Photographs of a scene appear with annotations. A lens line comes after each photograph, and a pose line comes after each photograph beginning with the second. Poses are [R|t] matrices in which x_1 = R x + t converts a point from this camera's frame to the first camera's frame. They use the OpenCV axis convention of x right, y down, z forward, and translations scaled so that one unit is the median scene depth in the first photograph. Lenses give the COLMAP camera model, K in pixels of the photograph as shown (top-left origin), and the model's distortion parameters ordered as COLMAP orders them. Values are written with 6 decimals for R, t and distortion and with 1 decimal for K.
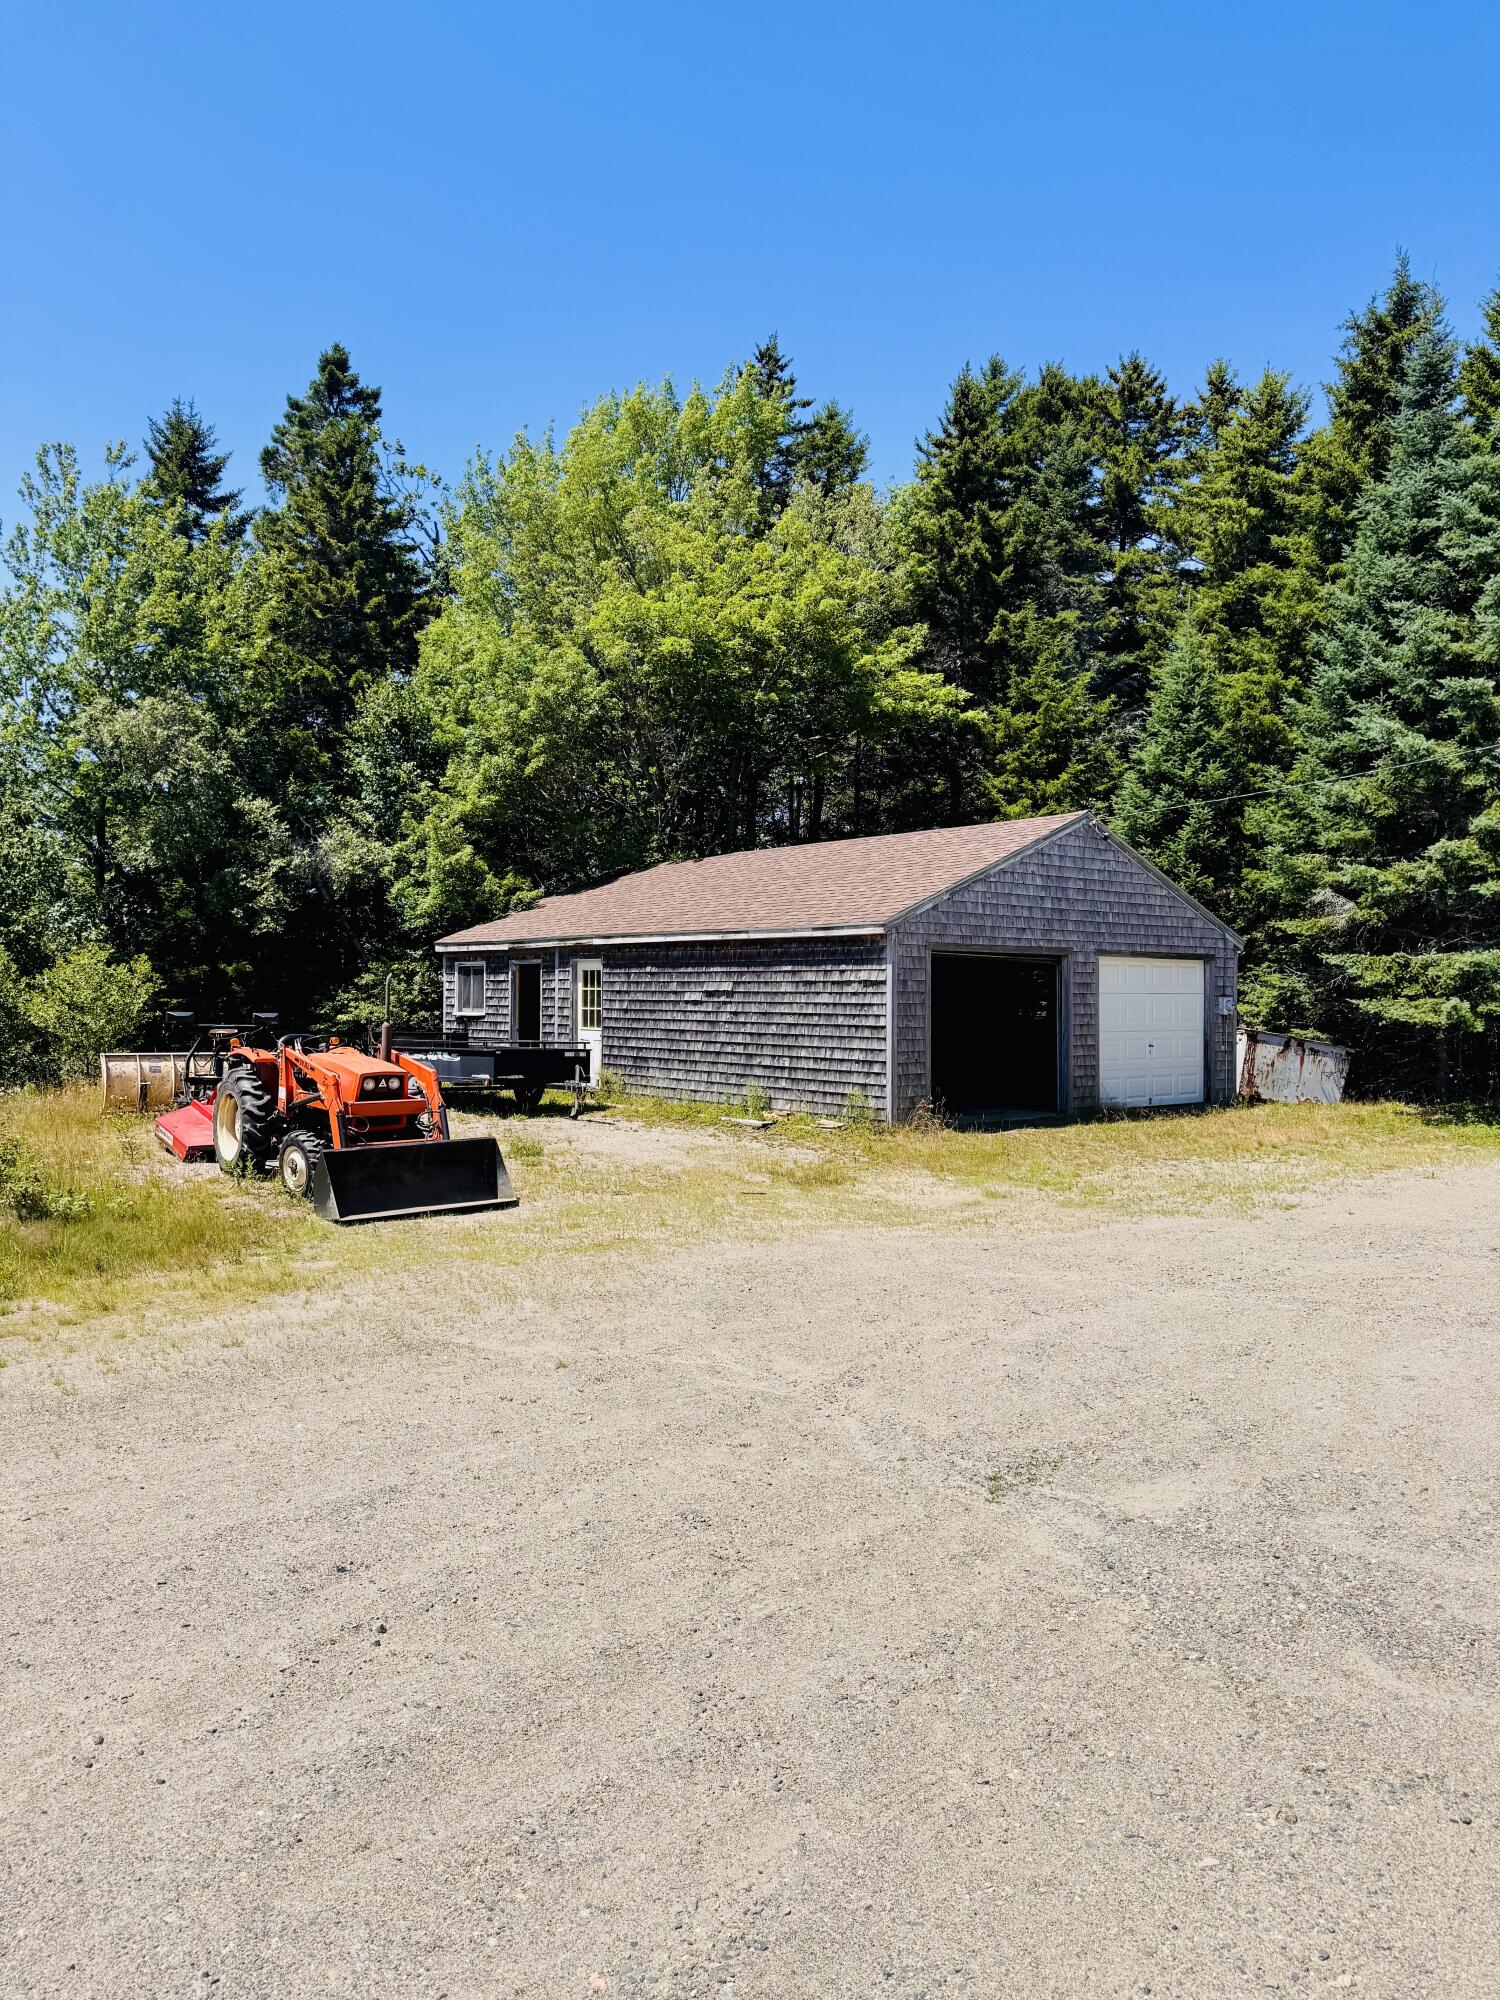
lens RADIAL K [[1422.1, 0, 747.3], [0, 1422.1, 993.9], [0, 0, 1]] dist [0.077296, -0.091778]
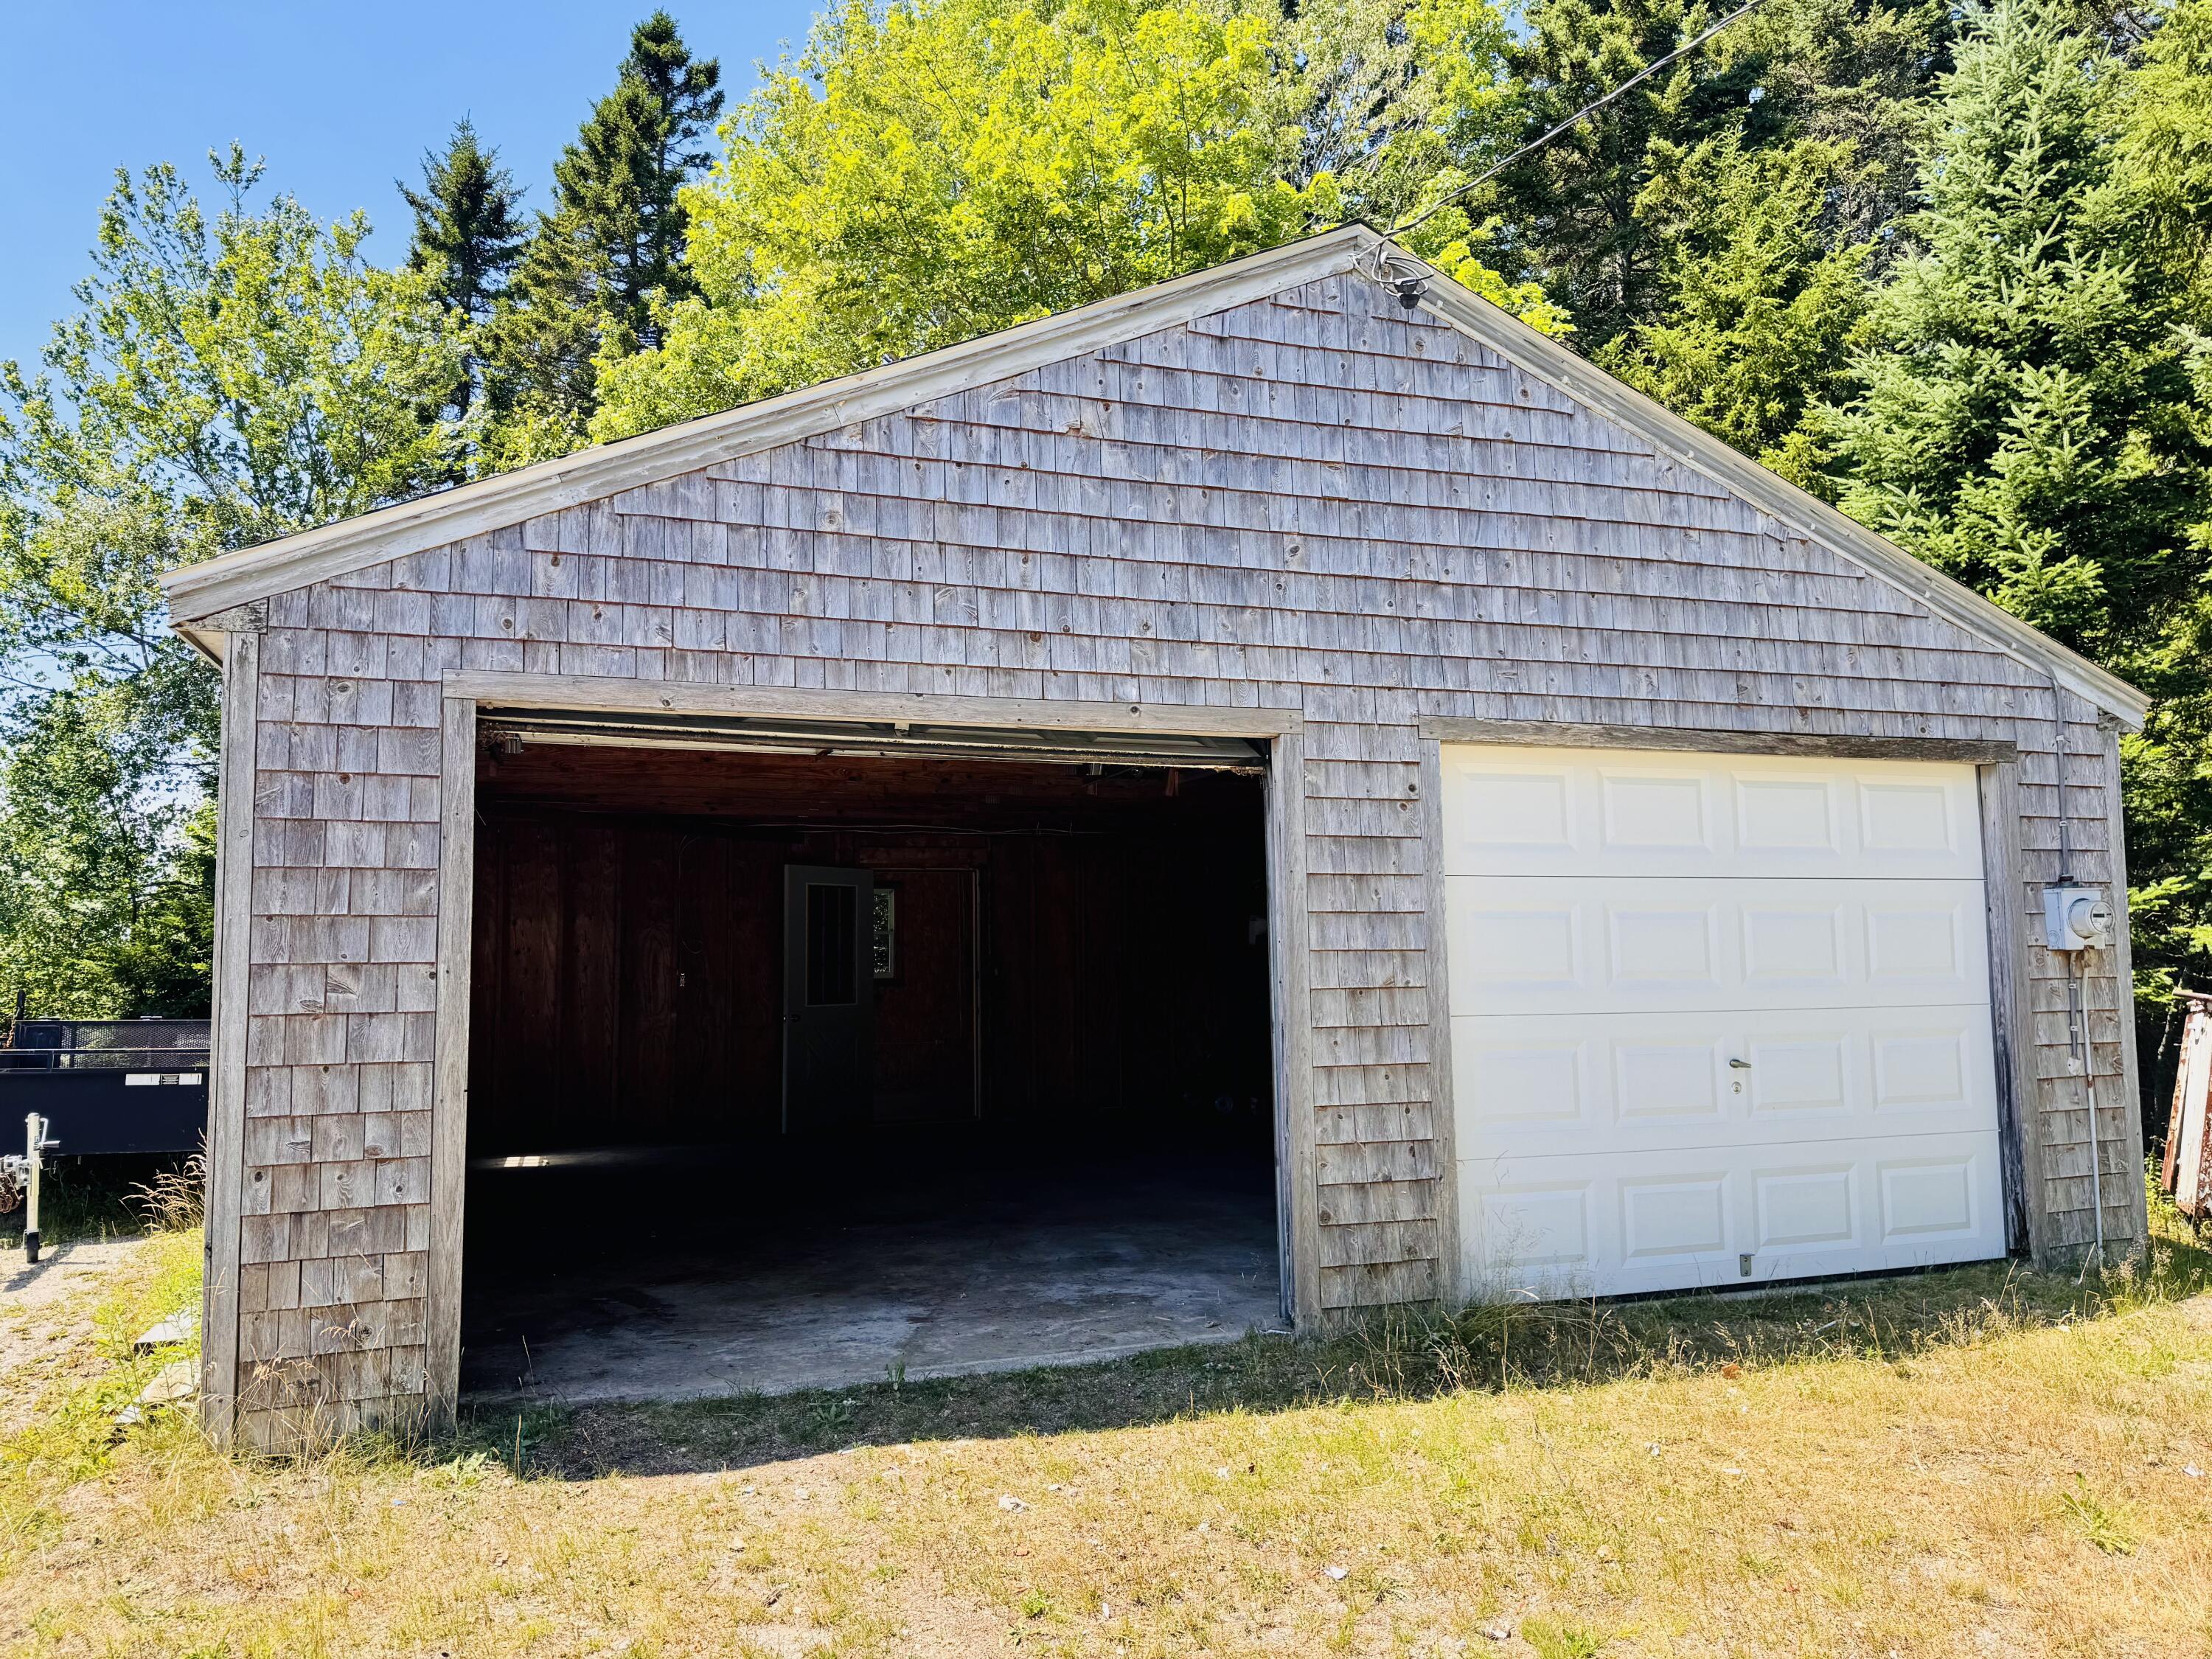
lens RADIAL K [[1574.0, 0, 1115.1], [0, 1574.0, 832.4], [0, 0, 1]] dist [-0.003708, -0.007092]
pose [[0.928393, -0.047850, -0.368507, 0.272150], [0.017458, 0.996196, -0.085374, 0.014869], [0.371190, 0.072827, 0.925697, 0.635200]]
